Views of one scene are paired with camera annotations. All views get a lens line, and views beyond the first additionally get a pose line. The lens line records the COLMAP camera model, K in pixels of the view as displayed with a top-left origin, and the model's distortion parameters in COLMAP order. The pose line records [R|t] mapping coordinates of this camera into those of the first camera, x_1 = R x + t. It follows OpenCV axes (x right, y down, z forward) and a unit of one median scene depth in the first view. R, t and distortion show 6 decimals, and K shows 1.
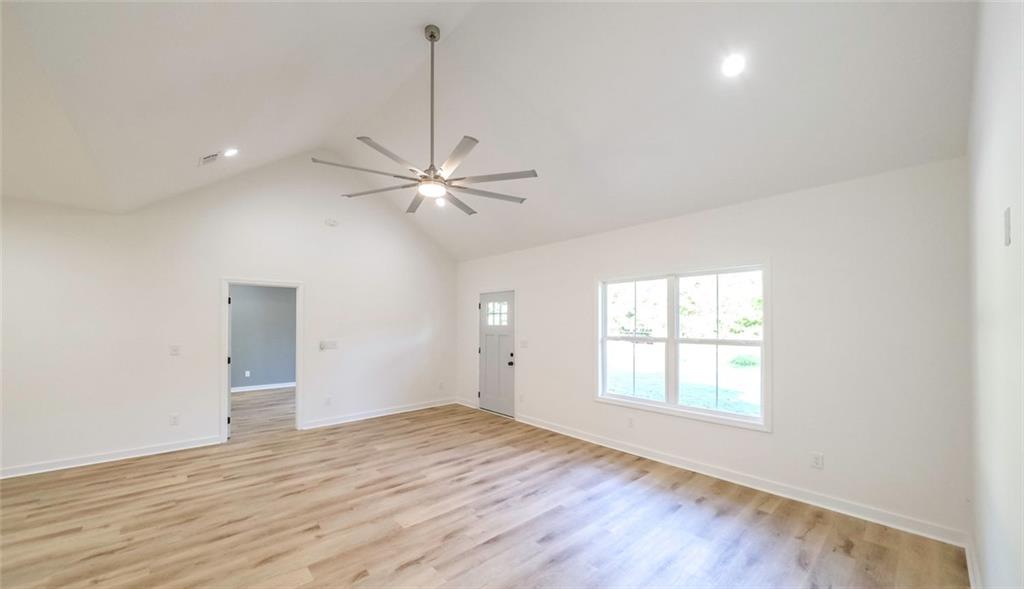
lens RADIAL K [[379.6, 0, 501.0], [0, 379.6, 318.7], [0, 0, 1]] dist [0.001834, 0.000003]
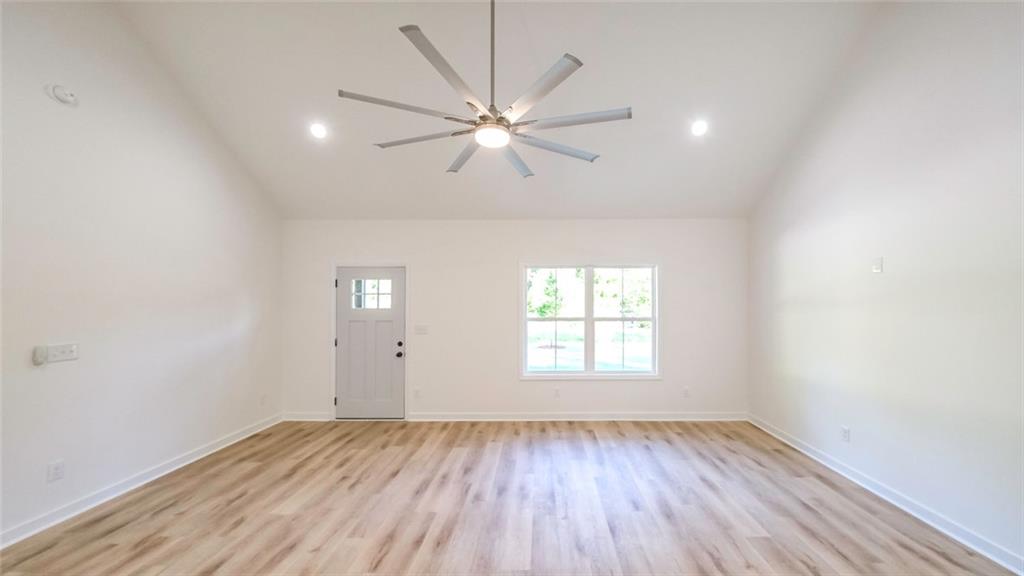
lens RADIAL K [[373.6, 0, 539.3], [0, 373.6, 310.0], [0, 0, 1]] dist [-0.000696, -0.000130]
pose [[0.657221, -0.013771, 0.753572, -0.513723], [-0.004126, 0.999752, 0.021868, 0.002604], [-0.753687, -0.017481, 0.657001, 0.315320]]
